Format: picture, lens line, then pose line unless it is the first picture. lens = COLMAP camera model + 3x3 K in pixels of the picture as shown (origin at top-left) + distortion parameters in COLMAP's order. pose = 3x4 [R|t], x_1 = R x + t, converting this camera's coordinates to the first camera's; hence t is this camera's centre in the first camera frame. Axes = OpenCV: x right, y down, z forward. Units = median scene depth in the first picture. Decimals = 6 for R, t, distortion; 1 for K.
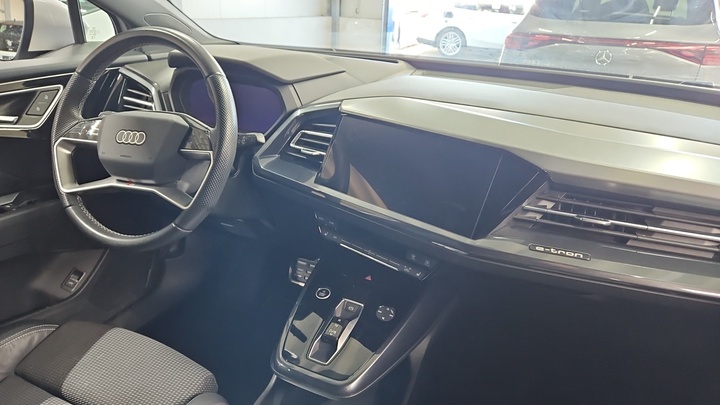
lens RADIAL K [[481.8, 0, 360.0], [0, 481.8, 202.5], [0, 0, 1]] dist [0.003604, -0.003333]
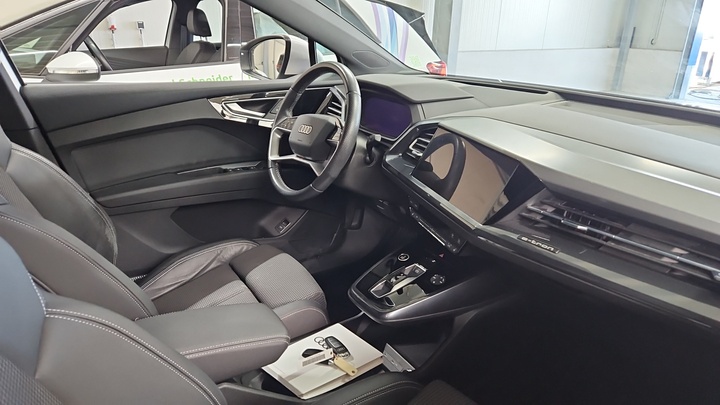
lens RADIAL K [[481.8, 0, 360.0], [0, 481.8, 202.5], [0, 0, 1]] dist [0.003604, -0.003333]
pose [[0.843093, 0.161945, -0.512804, 0.465930], [-0.190723, 0.981637, -0.003562, 0.064348], [0.502811, 0.100807, 0.858498, -0.220665]]
